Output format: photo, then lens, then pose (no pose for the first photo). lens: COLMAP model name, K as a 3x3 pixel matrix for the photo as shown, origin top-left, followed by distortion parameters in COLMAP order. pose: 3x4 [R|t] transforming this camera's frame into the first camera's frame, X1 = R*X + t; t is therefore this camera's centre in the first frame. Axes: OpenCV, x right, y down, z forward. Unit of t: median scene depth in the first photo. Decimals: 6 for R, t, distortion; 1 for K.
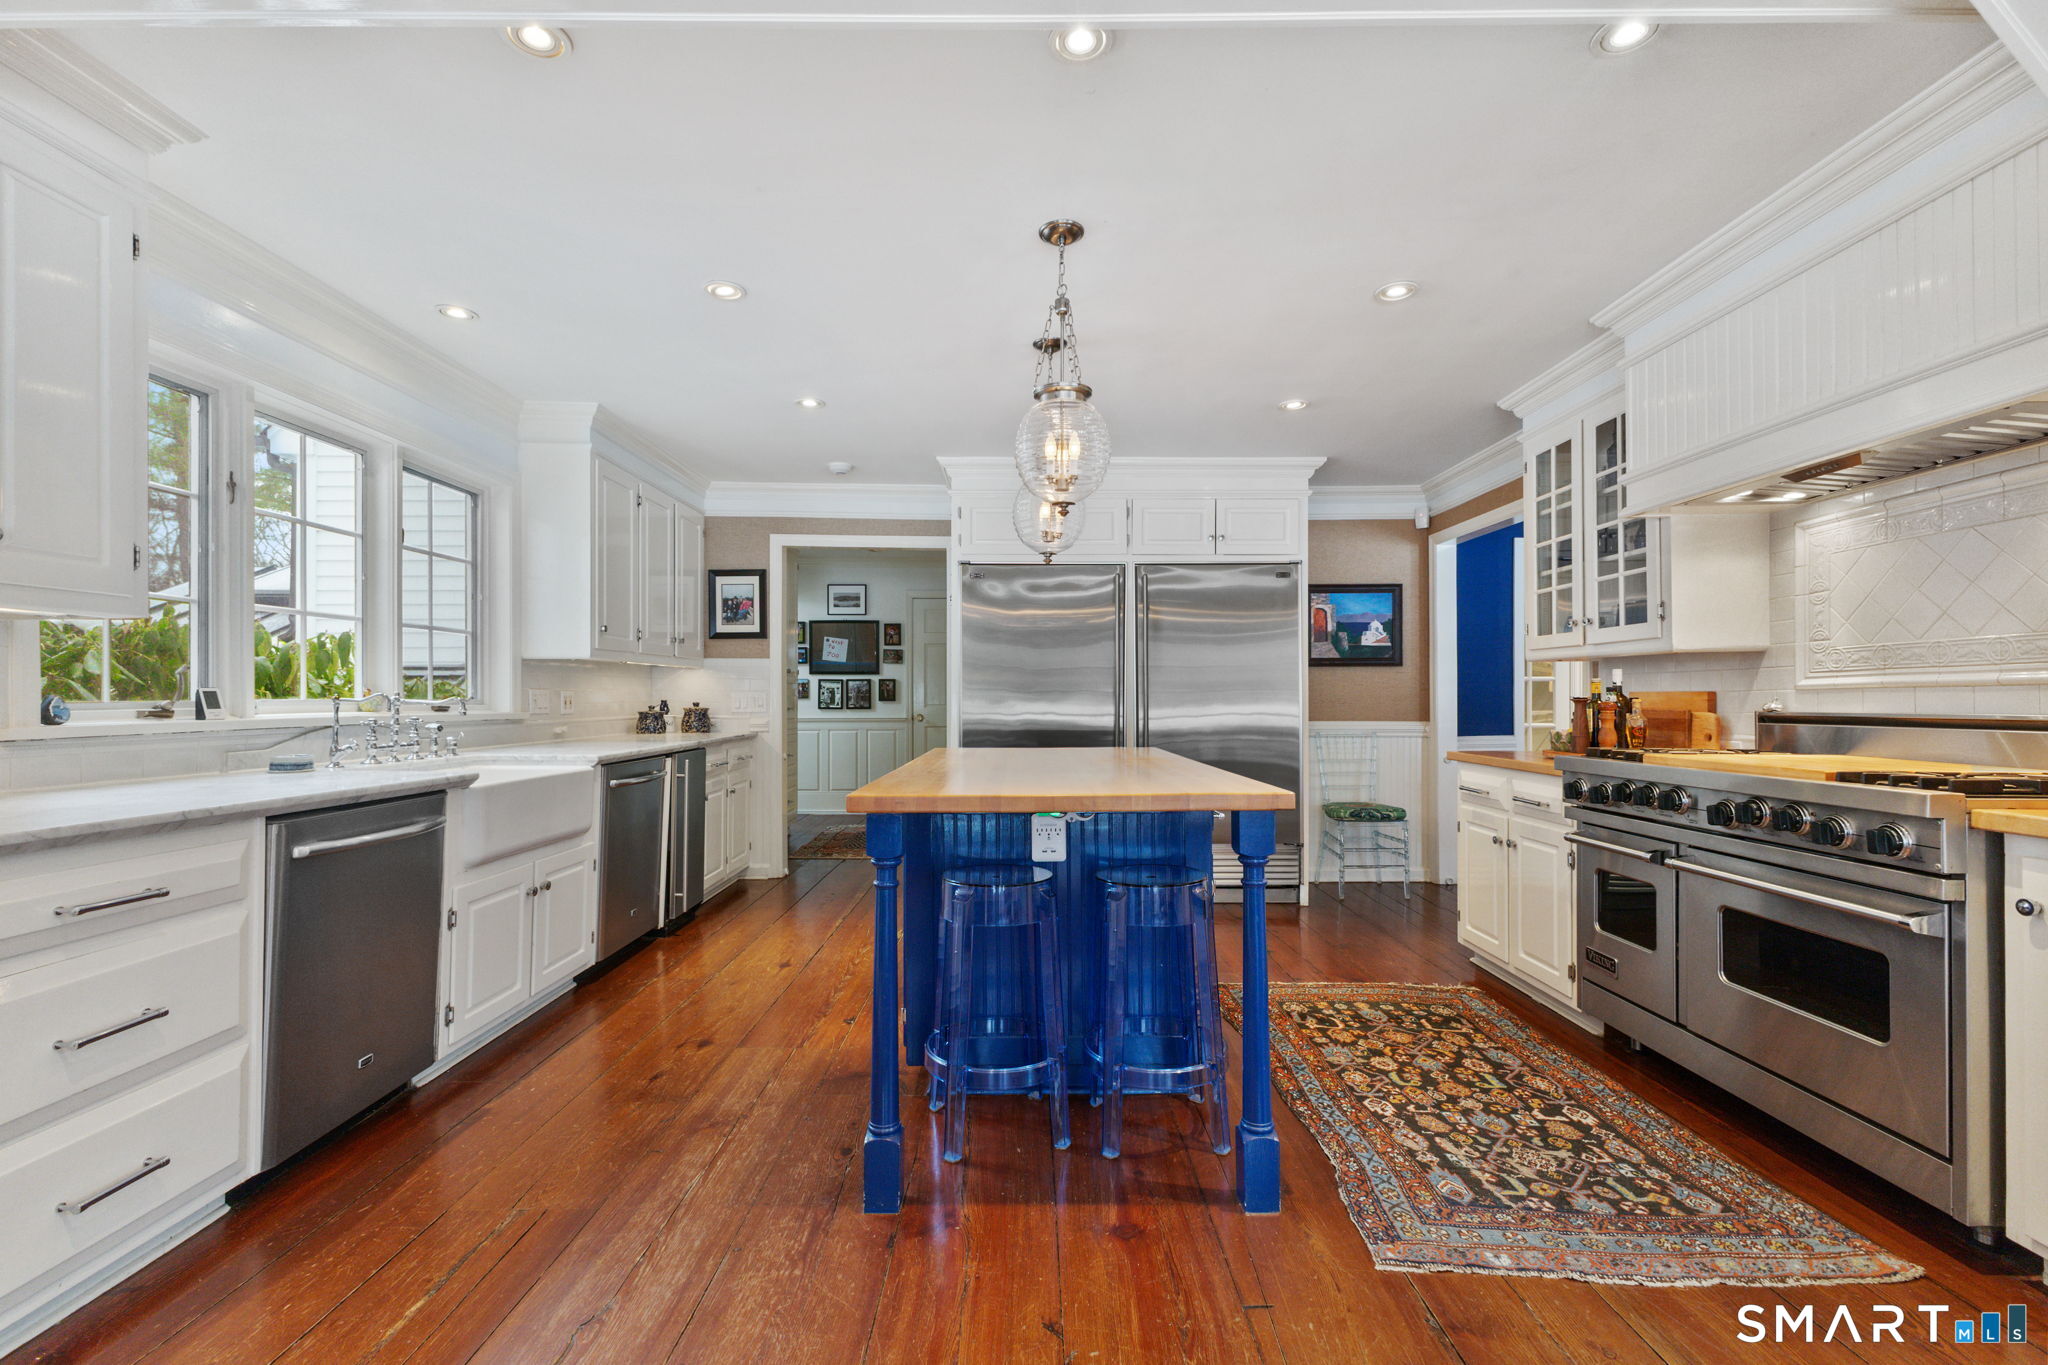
lens RADIAL K [[887.1, 0, 1019.5], [0, 887.1, 699.3], [0, 0, 1]] dist [0.012832, -0.001885]
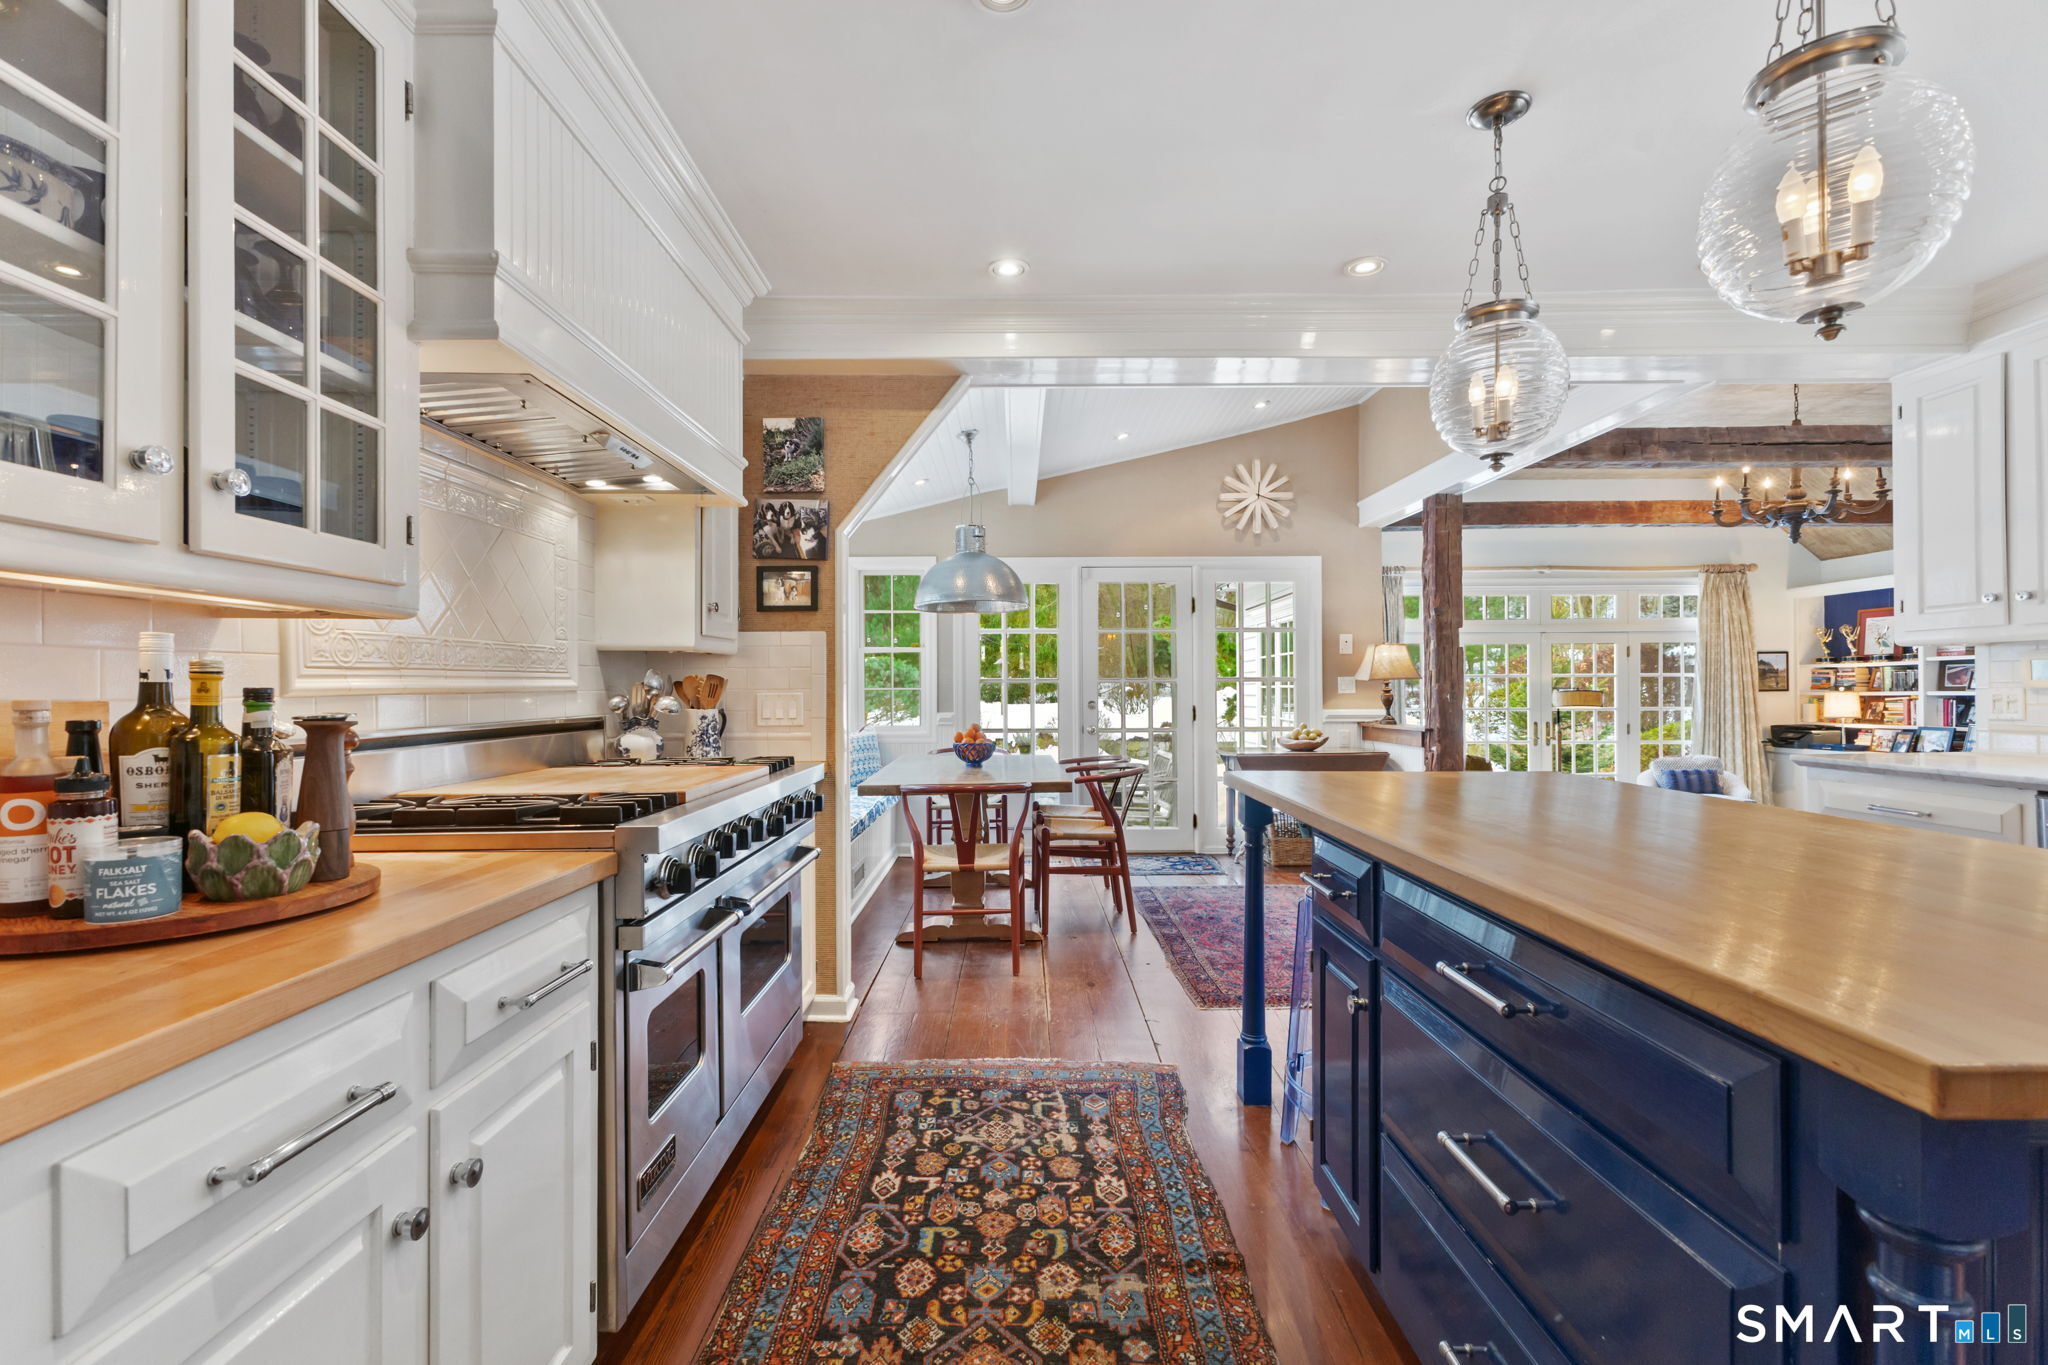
lens RADIAL K [[887.1, 0, 1022.5], [0, 887.1, 688.5], [0, 0, 1]] dist [0.012832, -0.001885]
pose [[-0.999945, 0.004439, -0.009554, 0.466881], [0.004432, 0.999990, 0.000704, -0.015057], [0.009557, 0.000662, -0.999954, 1.740558]]
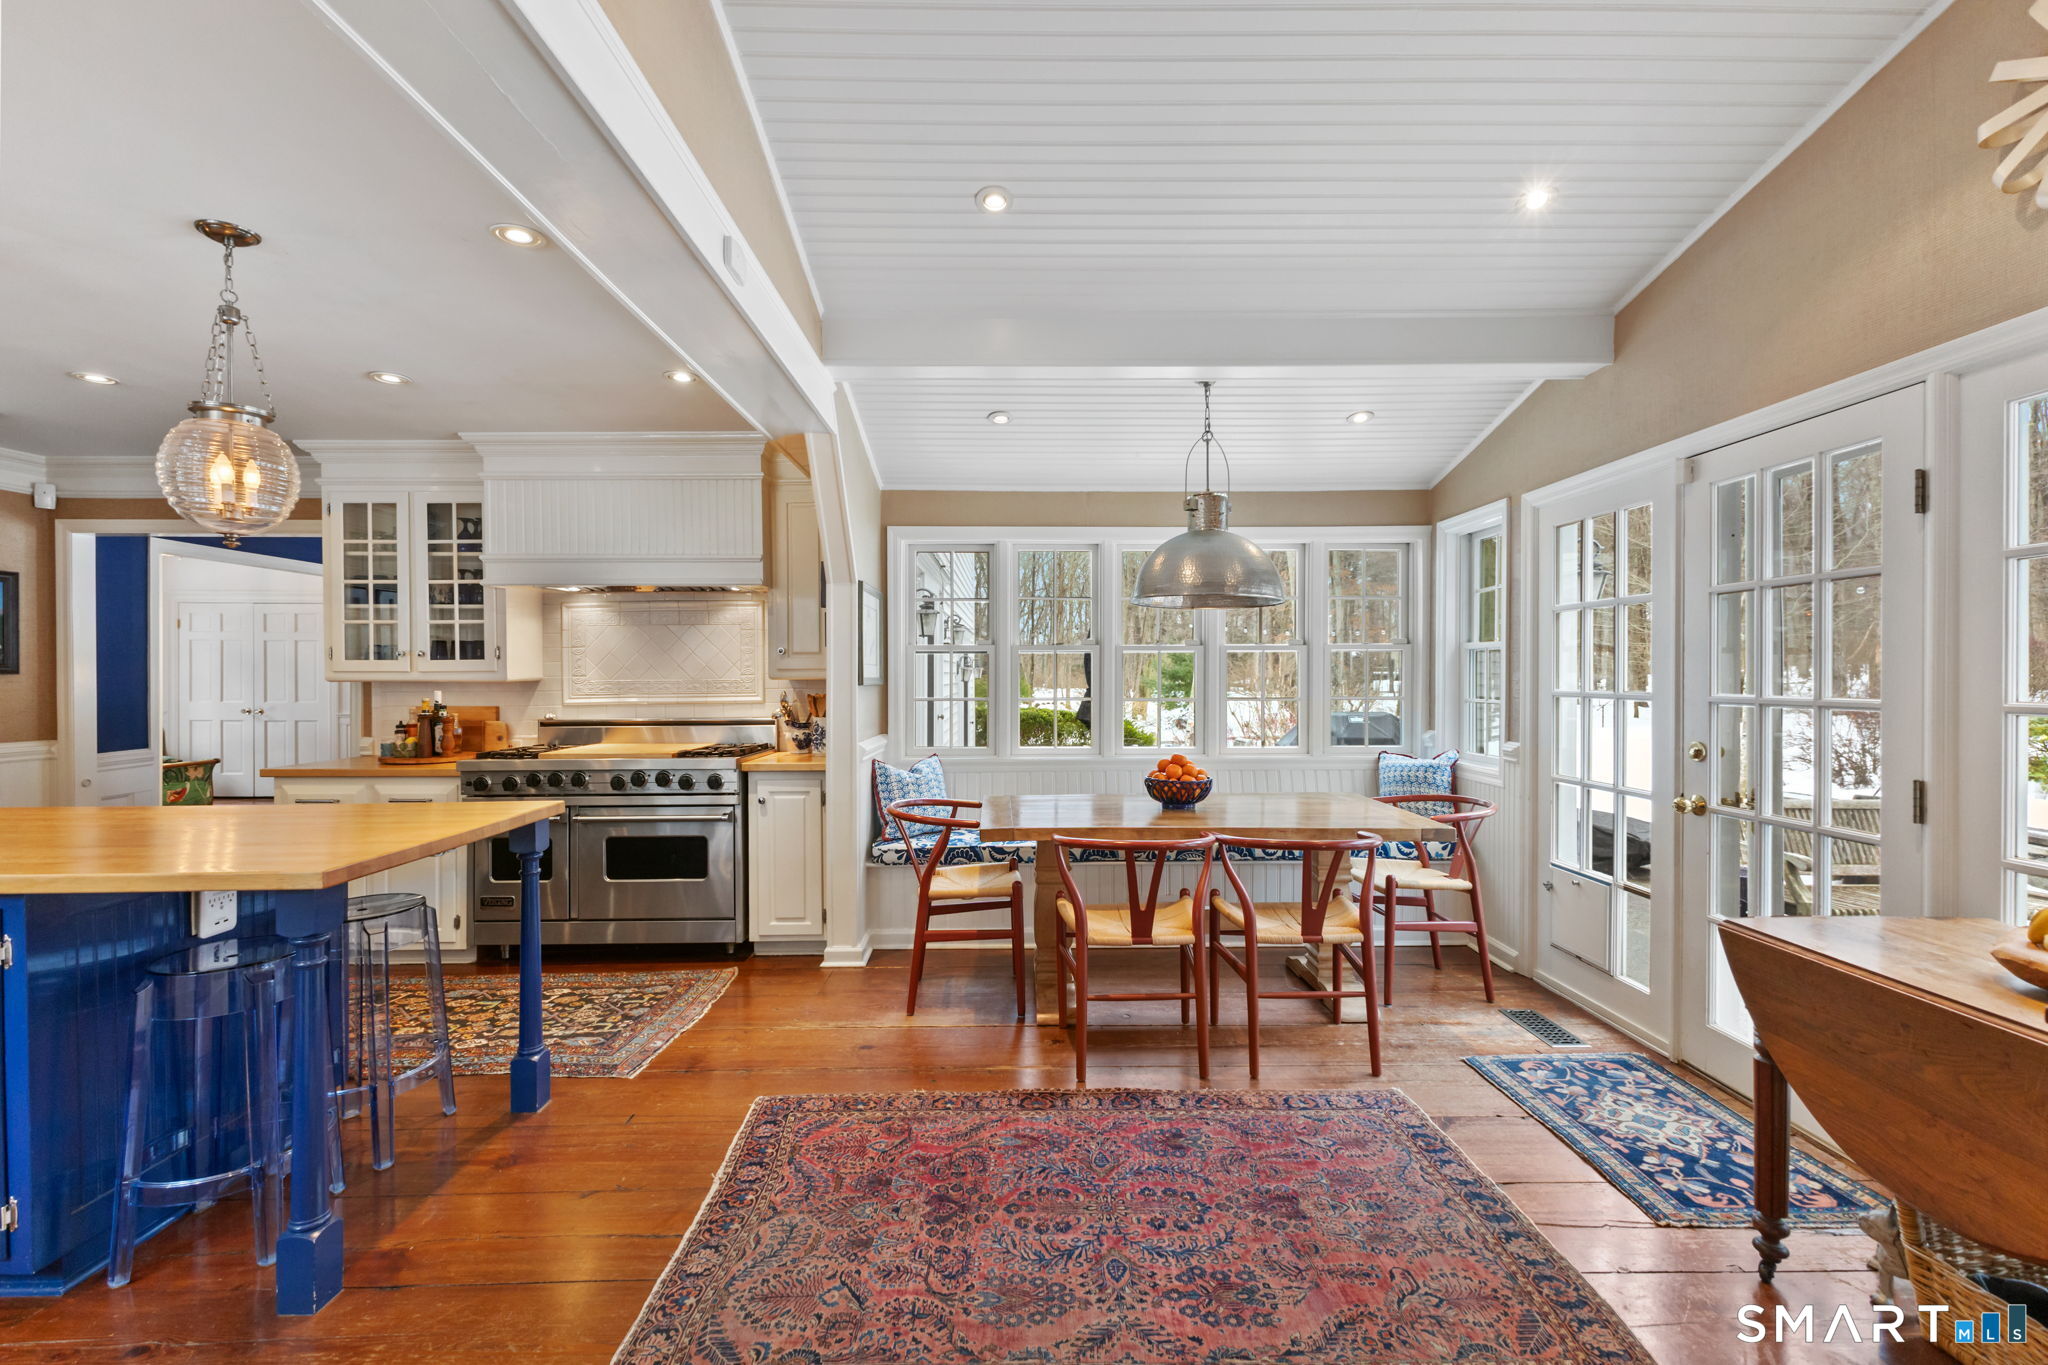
lens RADIAL K [[887.1, 0, 1029.3], [0, 887.1, 679.2], [0, 0, 1]] dist [0.012832, -0.001885]
pose [[-0.016876, -0.006847, 0.999834, -0.853630], [0.003820, 0.999969, 0.006912, -0.073676], [-0.999850, 0.003936, -0.016849, 0.198139]]
